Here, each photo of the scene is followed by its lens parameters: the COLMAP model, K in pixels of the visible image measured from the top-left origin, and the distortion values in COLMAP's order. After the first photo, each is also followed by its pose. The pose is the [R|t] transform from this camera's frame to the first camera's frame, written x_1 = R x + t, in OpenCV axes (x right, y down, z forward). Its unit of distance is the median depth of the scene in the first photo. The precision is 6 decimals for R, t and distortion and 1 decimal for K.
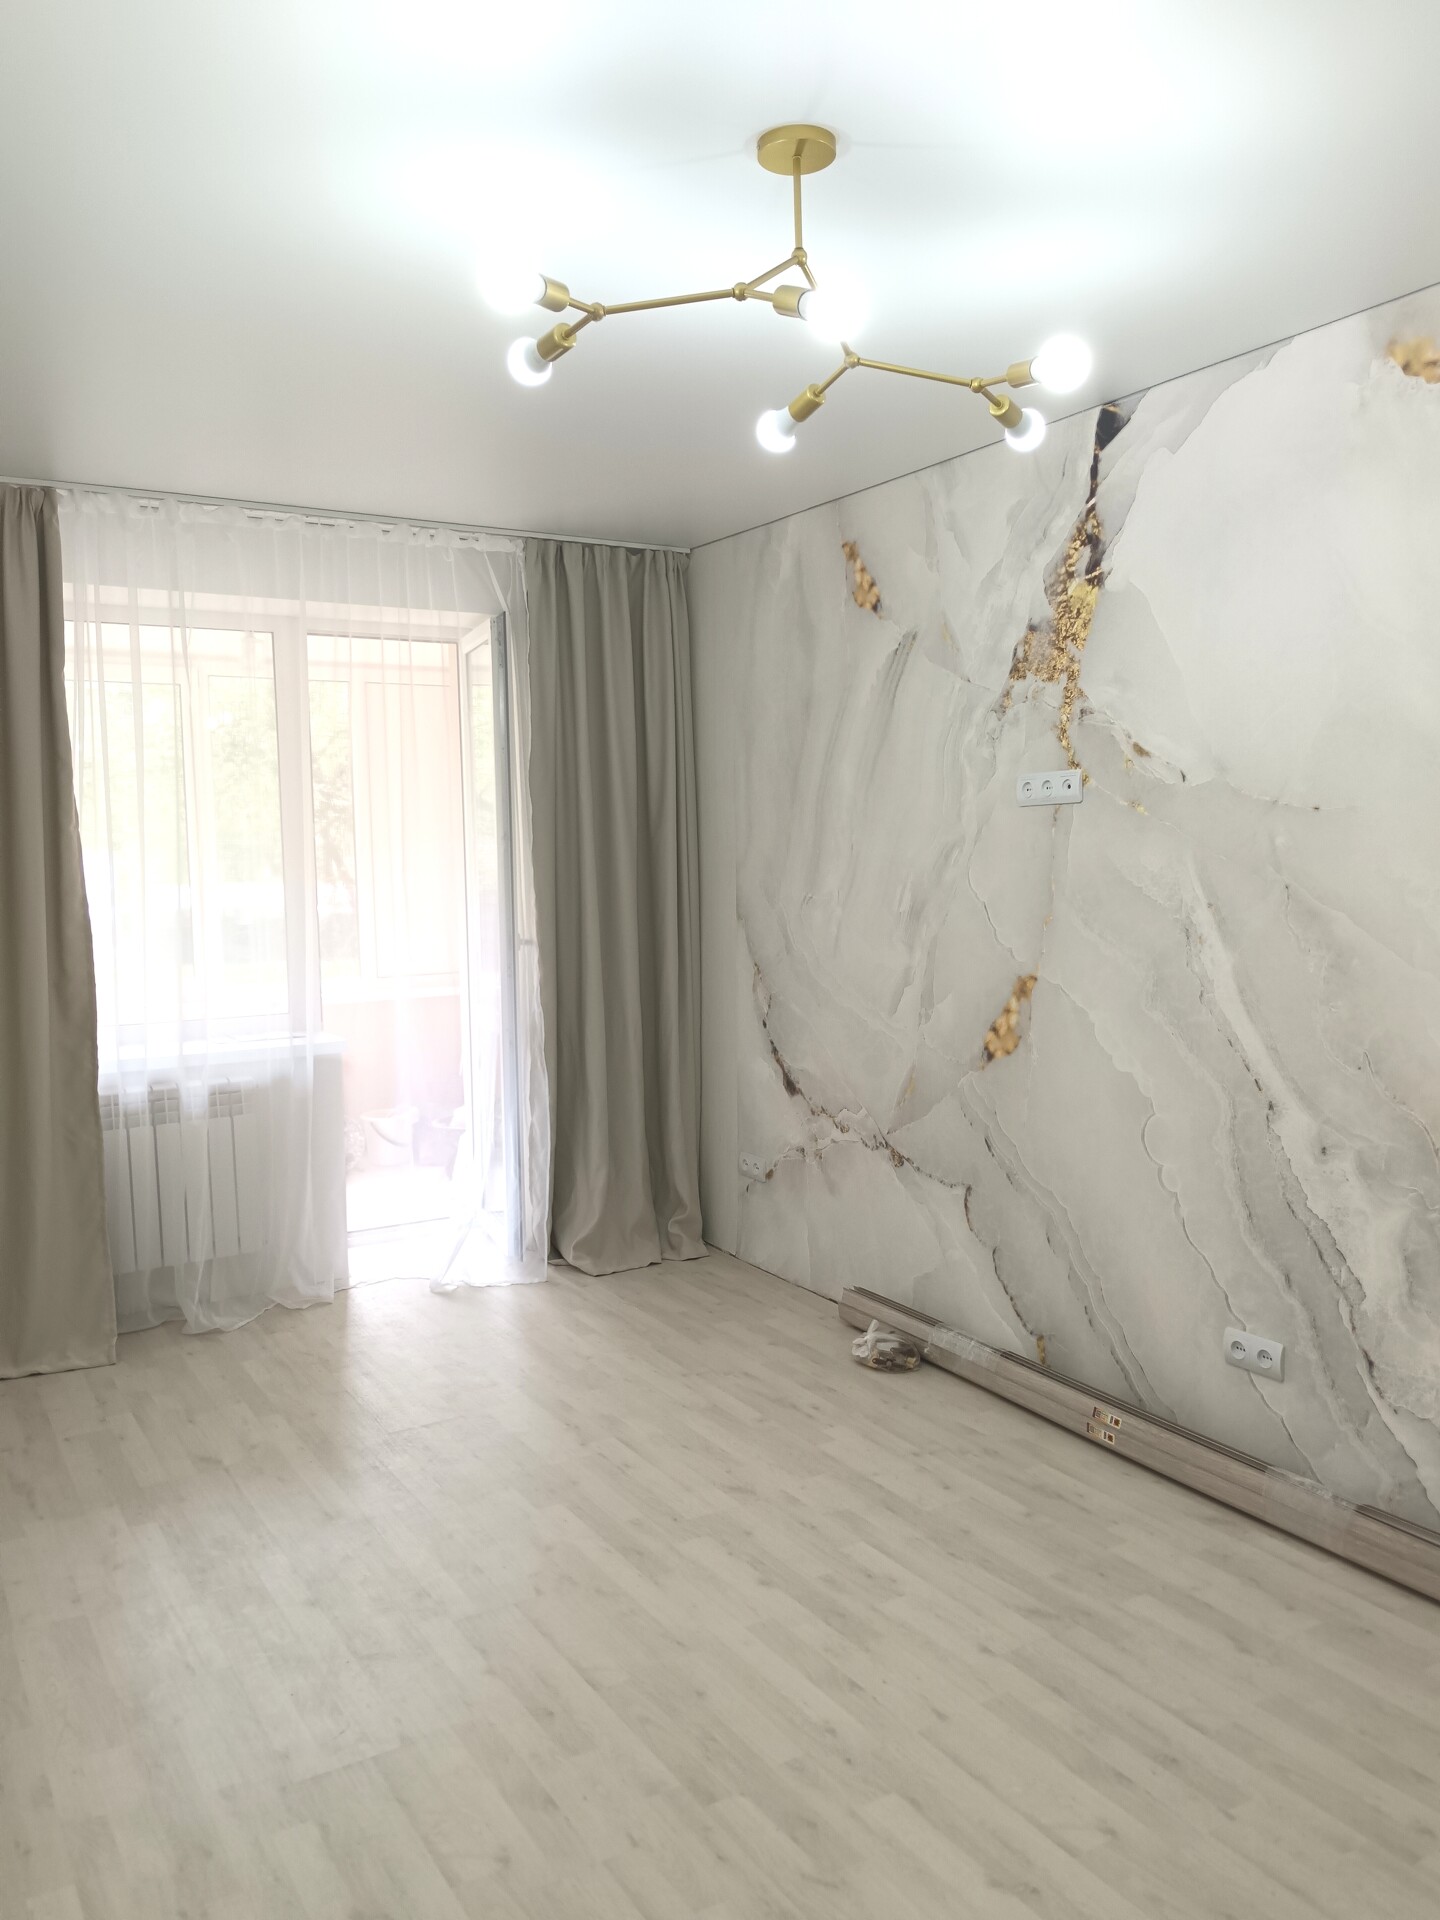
lens RADIAL K [[1476.1, 0, 721.2], [0, 1476.1, 955.7], [0, 0, 1]] dist [0.052079, -0.076650]
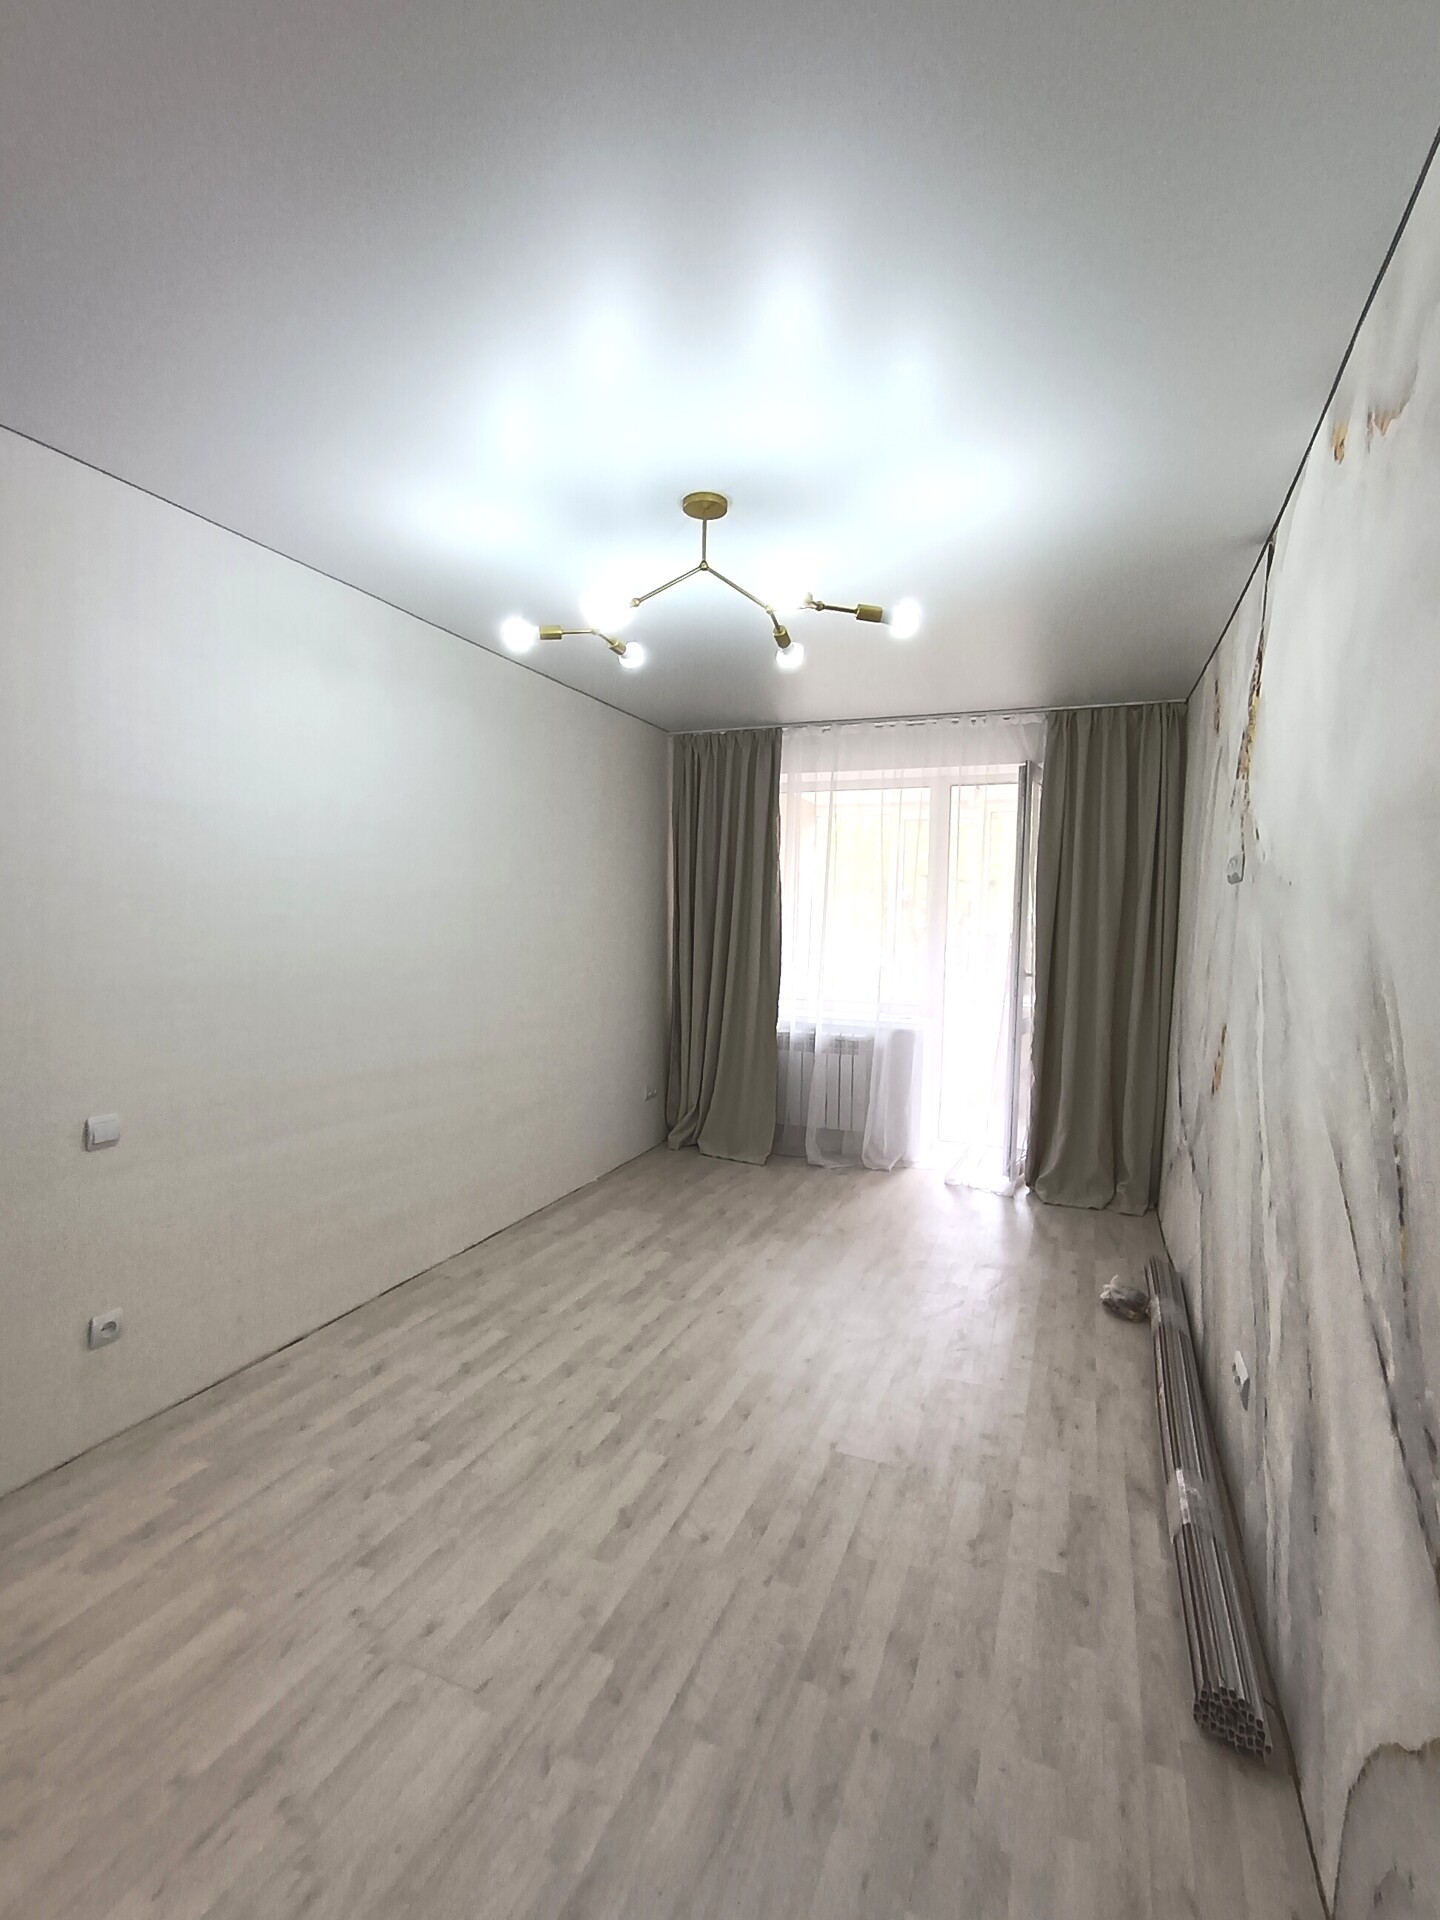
lens RADIAL K [[905.3, 0, 718.4], [0, 905.3, 966.4], [0, 0, 1]] dist [-0.010009, 0.001513]
pose [[0.595509, 0.074937, -0.799846, 0.567149], [-0.091488, 0.995489, 0.025151, -0.016358], [0.798122, 0.058199, 0.599679, 0.241219]]
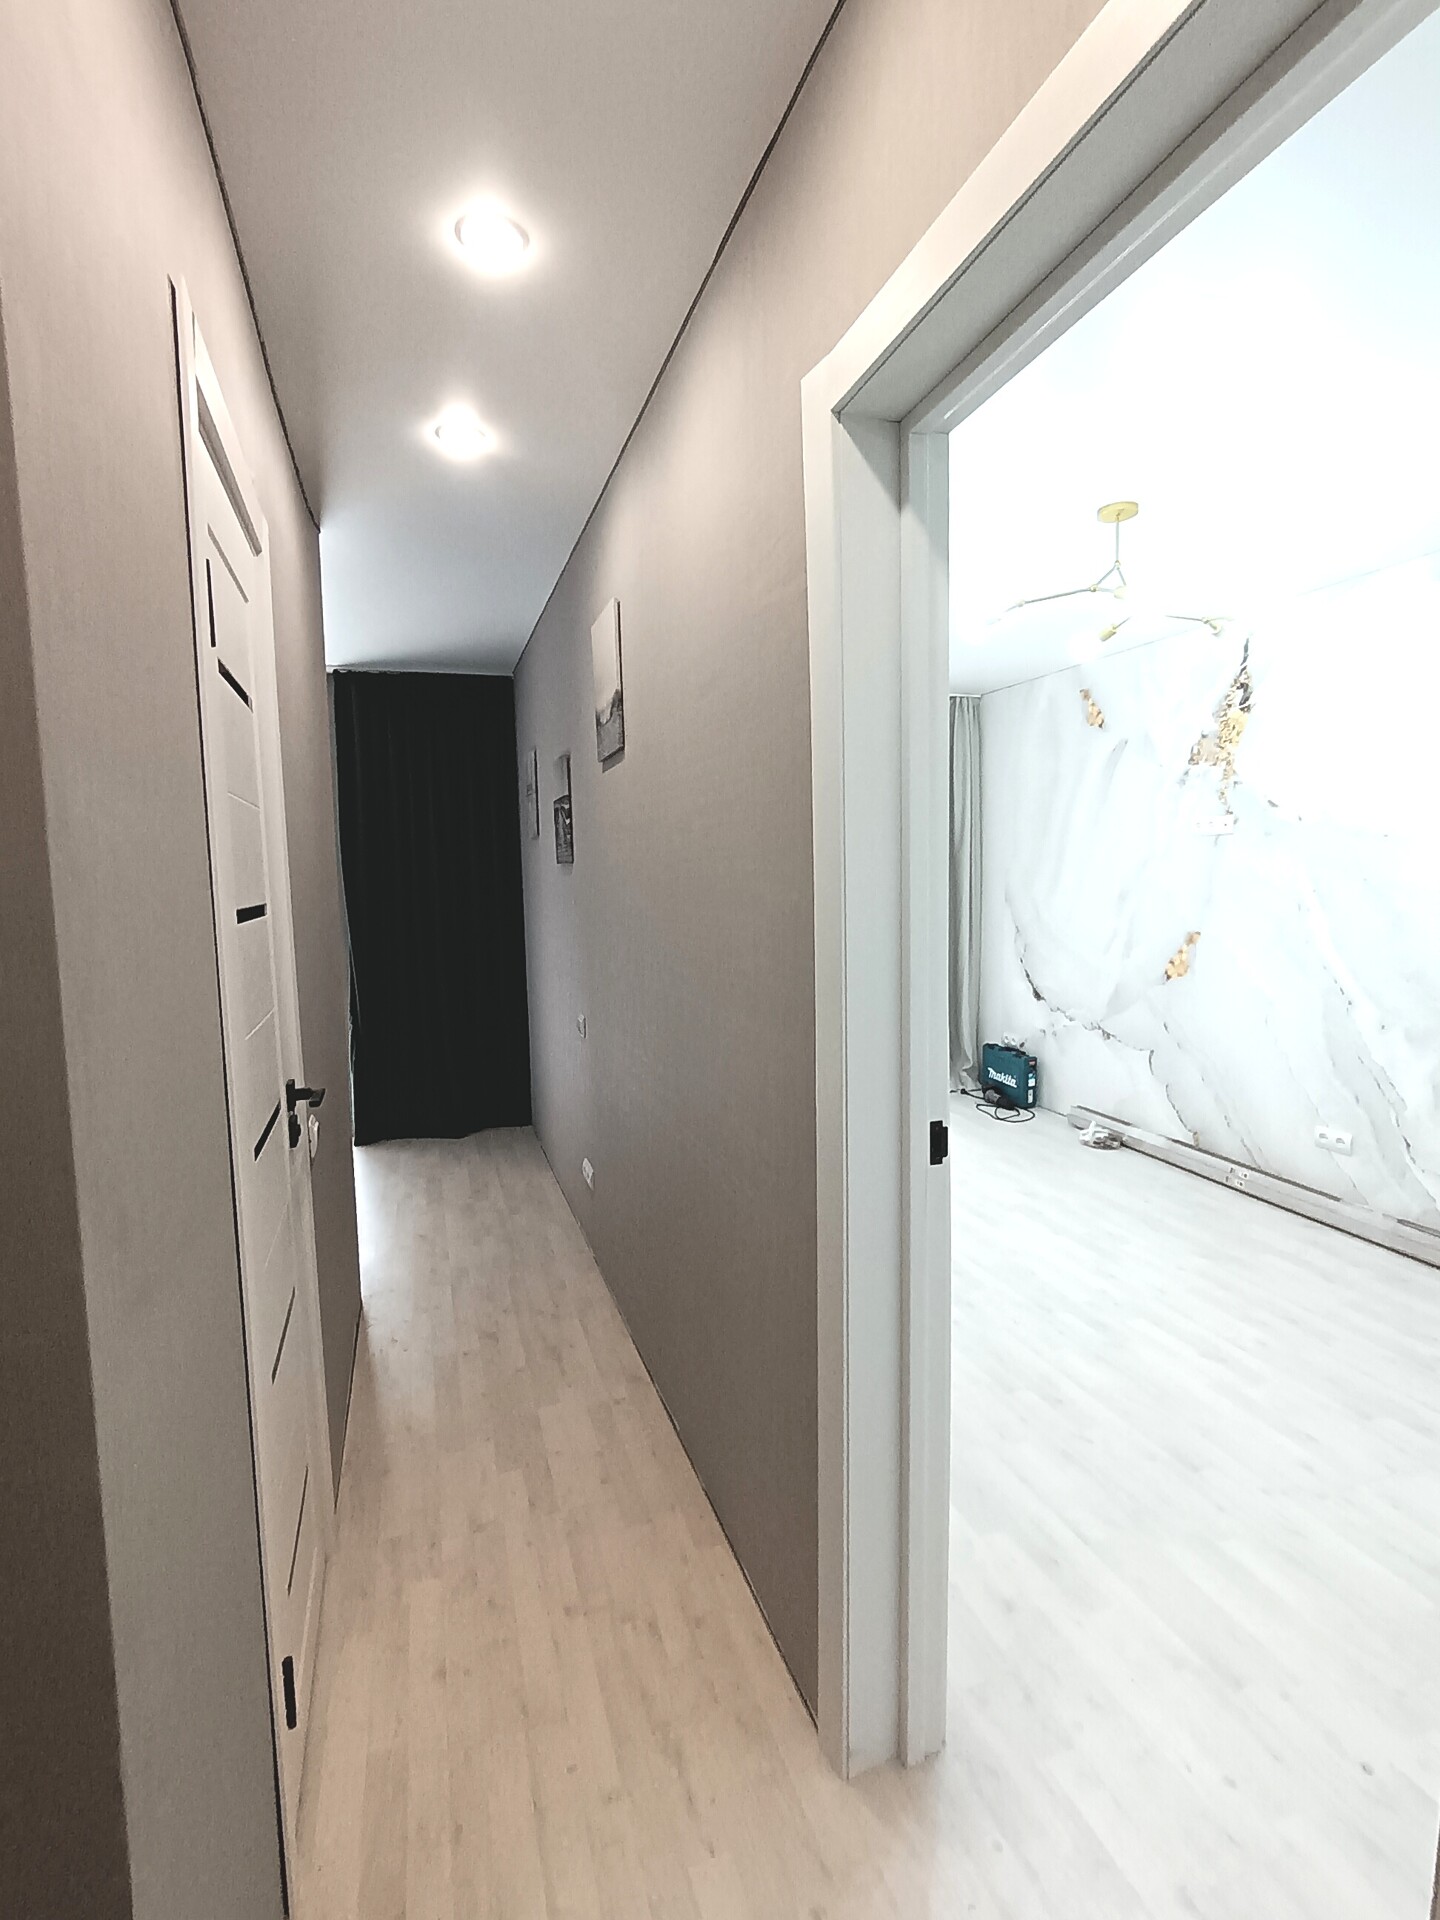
lens RADIAL K [[905.3, 0, 711.7], [0, 905.3, 962.9], [0, 0, 1]] dist [-0.010009, 0.001513]
pose [[0.973389, 0.019918, -0.228292, -0.115106], [-0.012774, 0.999383, 0.032725, 0.023881], [0.228803, -0.028938, 0.973043, -0.202139]]
